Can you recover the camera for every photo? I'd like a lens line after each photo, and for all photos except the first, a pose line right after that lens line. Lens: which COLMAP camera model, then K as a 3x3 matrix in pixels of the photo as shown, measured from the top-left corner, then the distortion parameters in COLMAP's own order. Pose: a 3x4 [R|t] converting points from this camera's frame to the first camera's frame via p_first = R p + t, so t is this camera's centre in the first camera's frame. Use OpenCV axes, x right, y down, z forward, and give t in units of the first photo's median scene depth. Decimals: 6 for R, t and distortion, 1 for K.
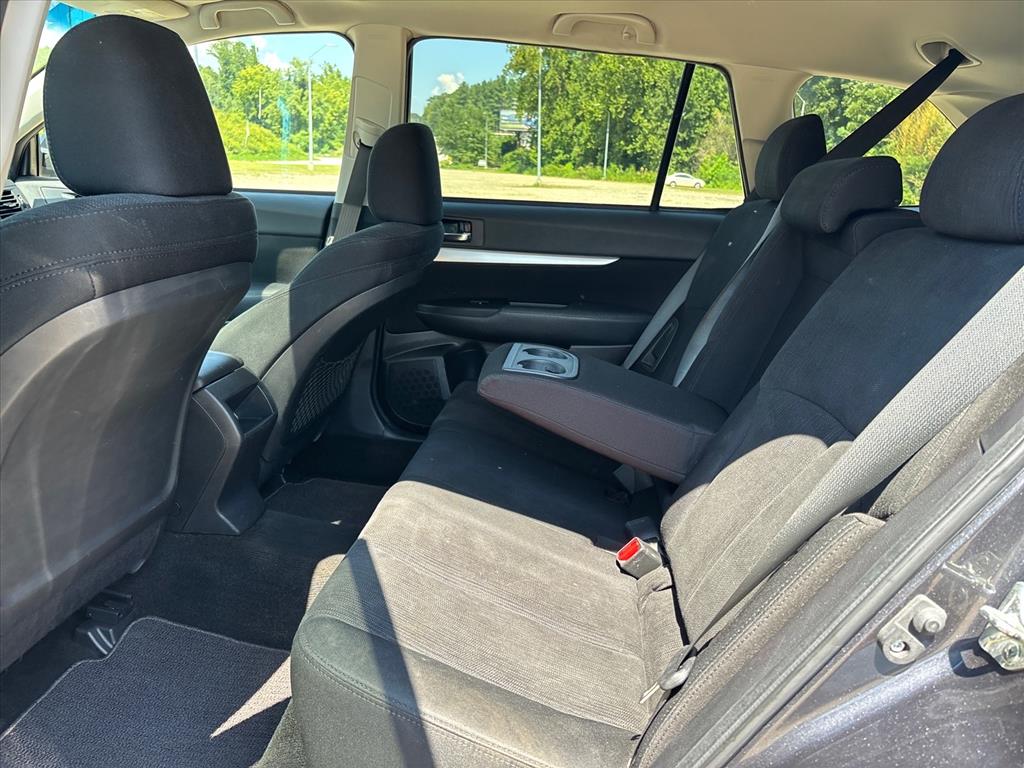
lens RADIAL K [[796.7, 0, 512.0], [0, 796.7, 384.0], [0, 0, 1]] dist [0.013420, 0.001010]
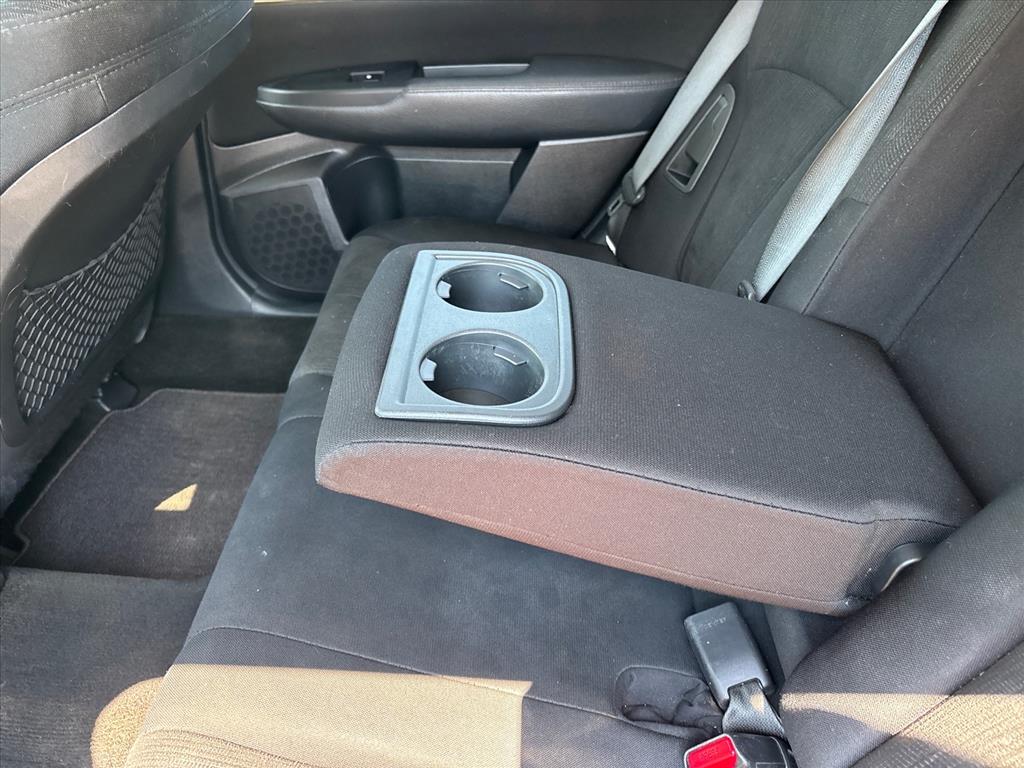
lens RADIAL K [[760.8, 0, 512.0], [0, 760.8, 384.0], [0, 0, 1]] dist [-0.033620, 0.000012]
pose [[0.995021, -0.098890, 0.012425, 0.030081], [0.085941, 0.914428, 0.395520, -0.103472], [-0.050475, -0.392483, 0.918373, 0.426676]]
